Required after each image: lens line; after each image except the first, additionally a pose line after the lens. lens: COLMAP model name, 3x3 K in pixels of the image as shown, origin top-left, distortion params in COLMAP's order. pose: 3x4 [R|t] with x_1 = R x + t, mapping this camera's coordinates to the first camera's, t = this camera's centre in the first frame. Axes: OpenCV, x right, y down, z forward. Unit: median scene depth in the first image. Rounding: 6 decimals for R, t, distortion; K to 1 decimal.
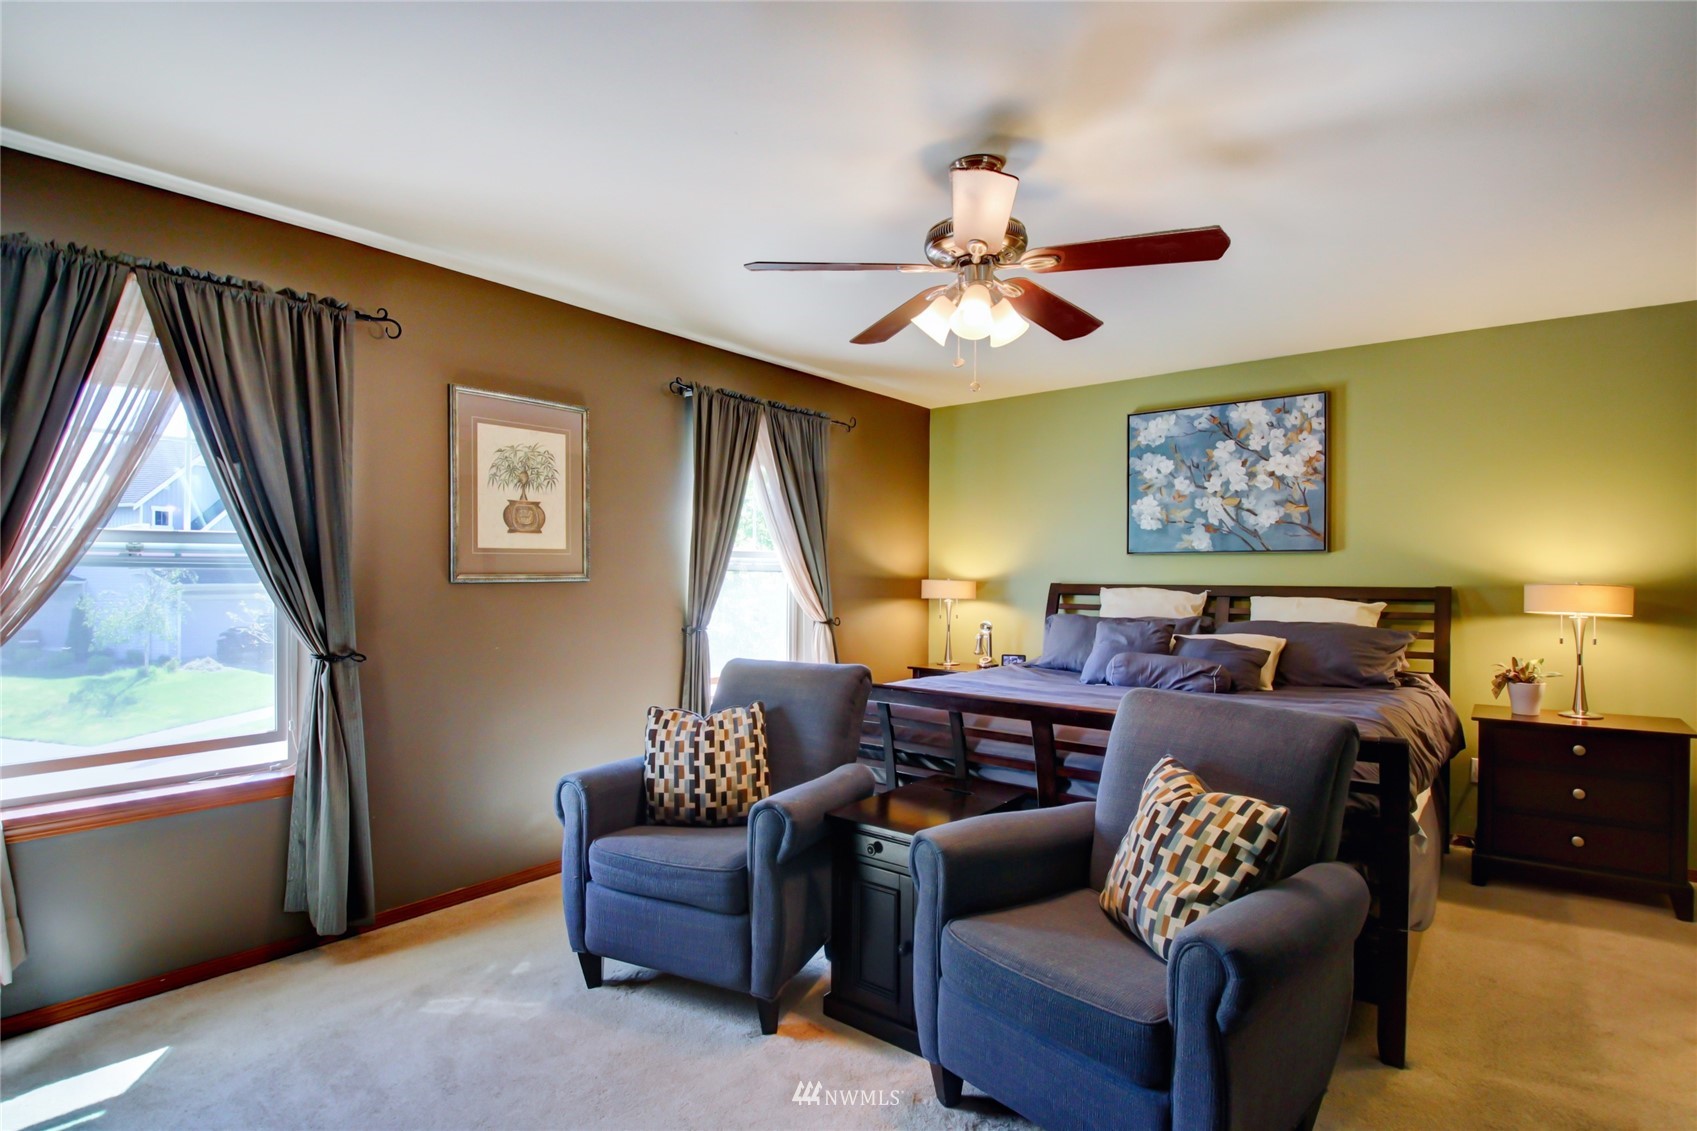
lens RADIAL K [[828.1, 0, 858.7], [0, 828.1, 569.4], [0, 0, 1]] dist [-0.002983, -0.014949]
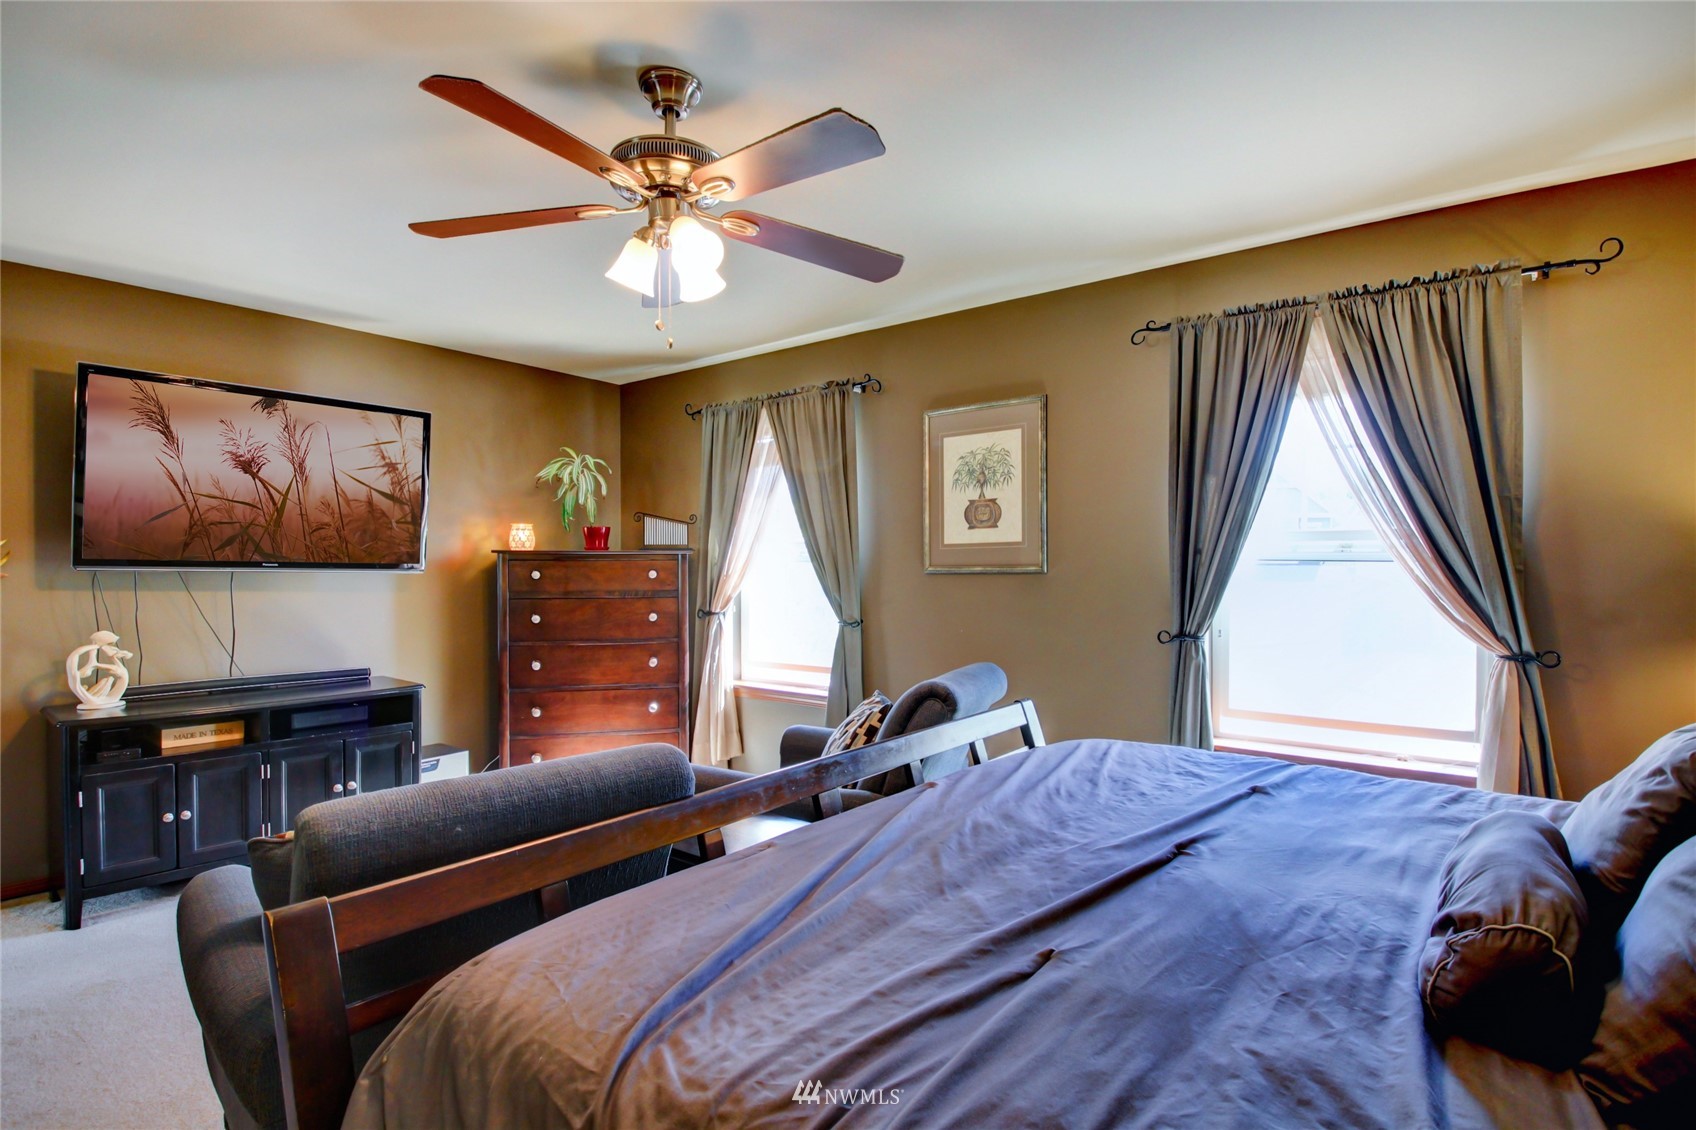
lens RADIAL K [[827.6, 0, 856.9], [0, 827.6, 570.4], [0, 0, 1]] dist [-0.002983, -0.014949]
pose [[0.022992, -0.004246, -0.999727, 0.683224], [0.011653, 0.999924, -0.003978, 0.013968], [0.999668, -0.011558, 0.023039, 0.806502]]
